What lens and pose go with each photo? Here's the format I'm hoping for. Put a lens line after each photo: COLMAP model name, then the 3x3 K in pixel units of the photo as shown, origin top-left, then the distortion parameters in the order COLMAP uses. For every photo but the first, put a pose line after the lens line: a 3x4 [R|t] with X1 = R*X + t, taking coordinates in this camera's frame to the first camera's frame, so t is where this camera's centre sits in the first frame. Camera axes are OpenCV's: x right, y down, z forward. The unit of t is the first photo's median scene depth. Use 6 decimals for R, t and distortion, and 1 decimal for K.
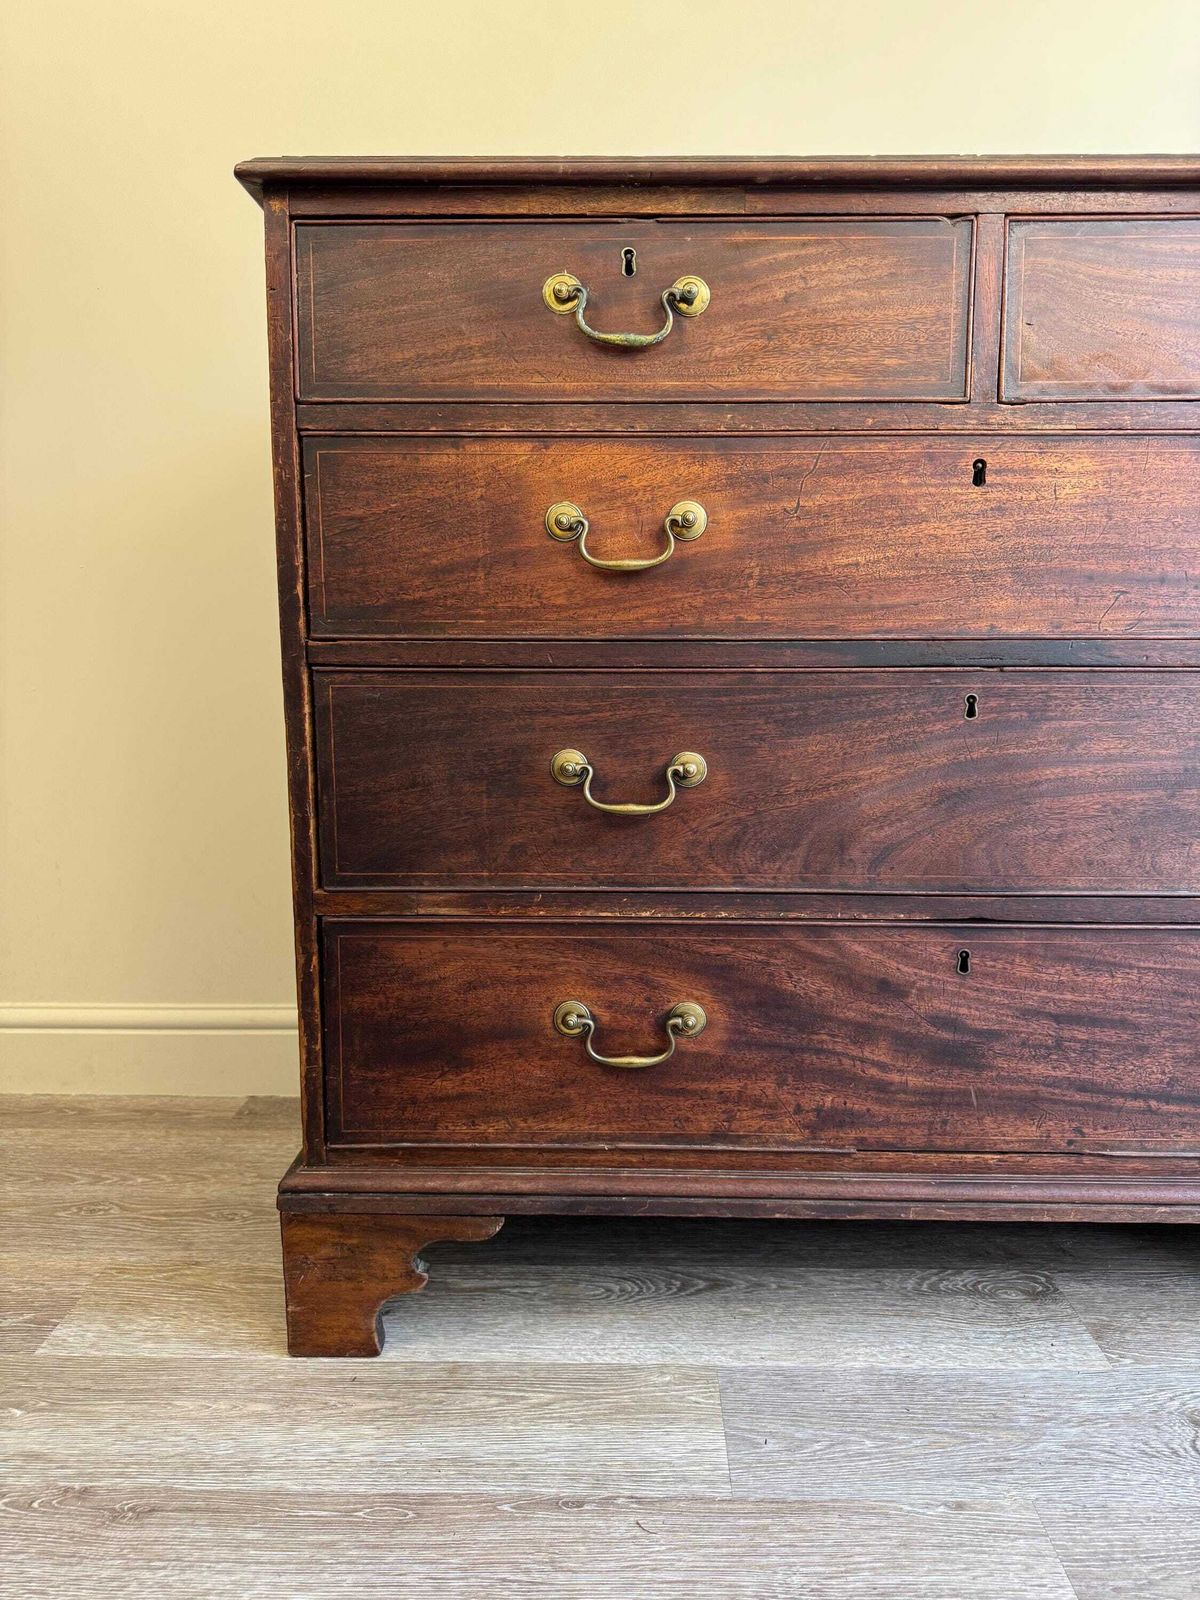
lens RADIAL K [[1150.6, 0, 602.5], [0, 1150.6, 811.2], [0, 0, 1]] dist [0.031183, -0.042125]
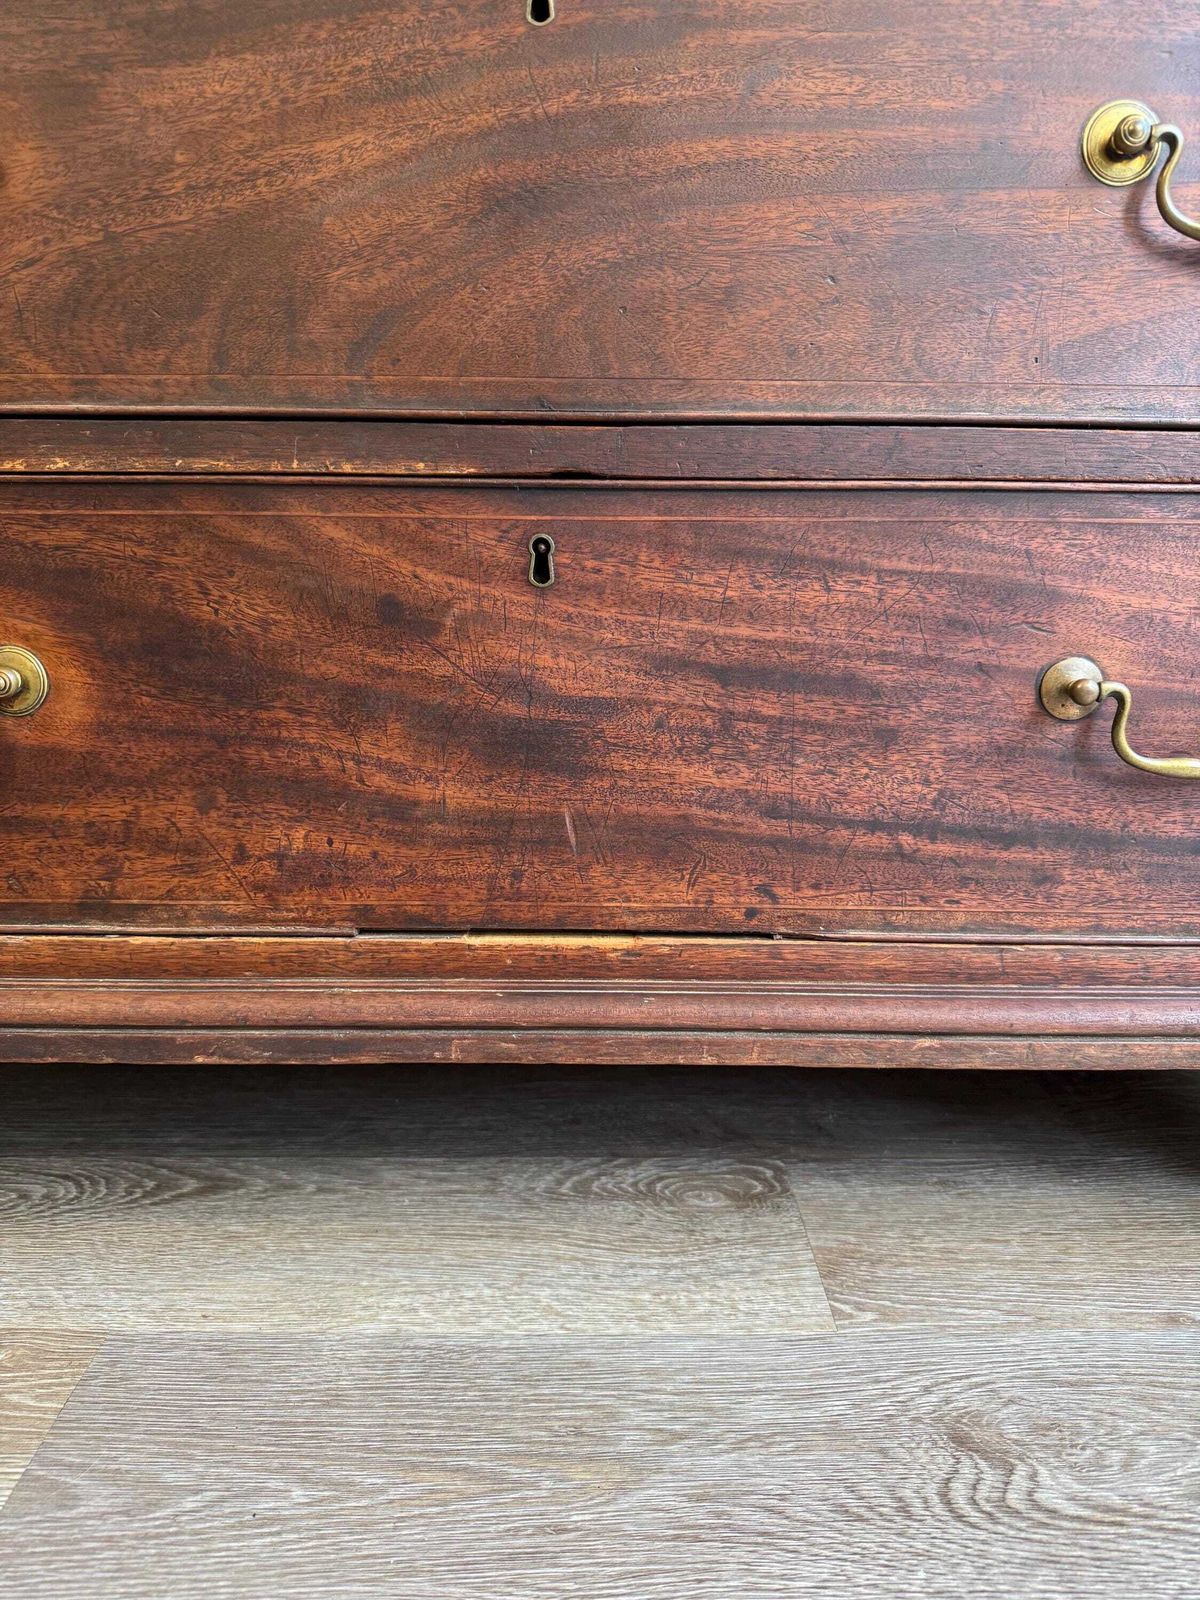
lens RADIAL K [[1150.6, 0, 602.5], [0, 1150.6, 811.2], [0, 0, 1]] dist [0.031183, -0.042125]
pose [[0.999609, 0.001079, 0.027942, 0.331358], [-0.003222, 0.997044, 0.076766, 0.205101], [-0.027777, -0.076826, 0.996658, 0.500353]]
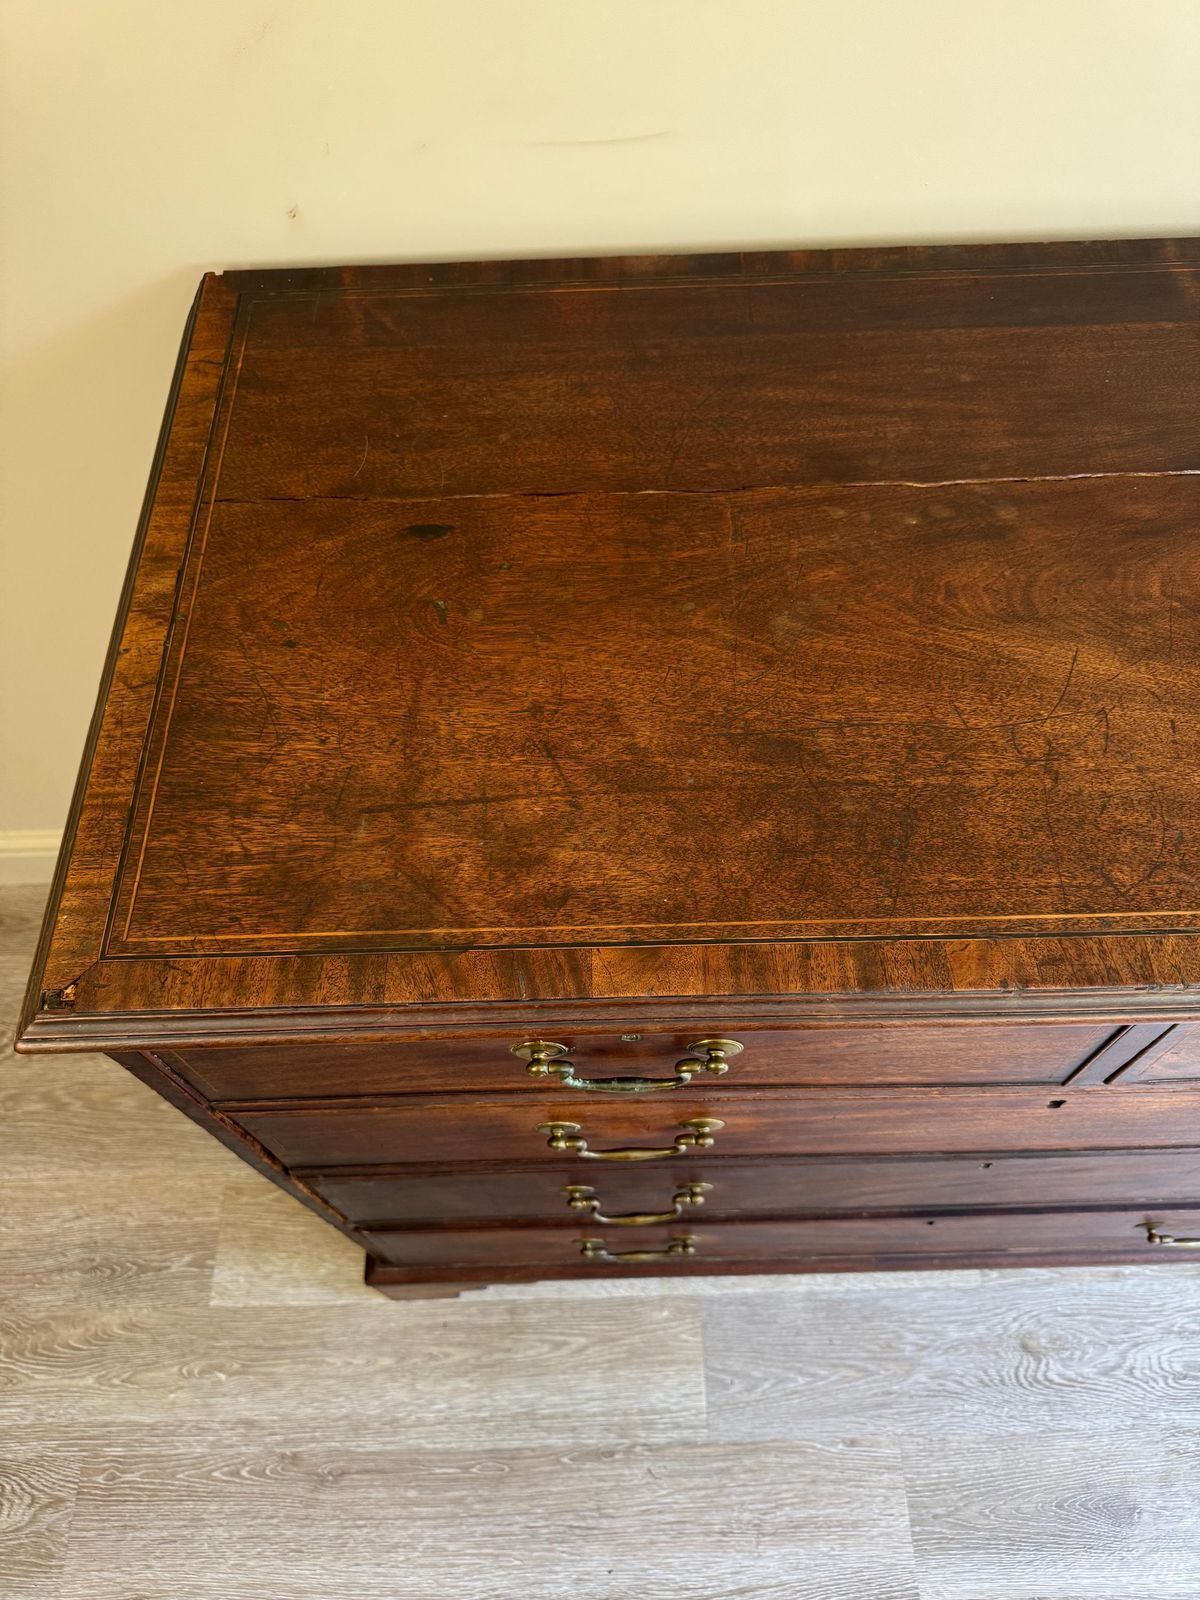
lens RADIAL K [[1181.2, 0, 598.8], [0, 1181.2, 795.6], [0, 0, 1]] dist [-0.004726, -0.003707]
pose [[0.998818, -0.048588, -0.000971, 0.006662], [0.030523, 0.611652, 0.790538, -1.082849], [-0.037817, -0.789634, 0.612412, 0.642997]]
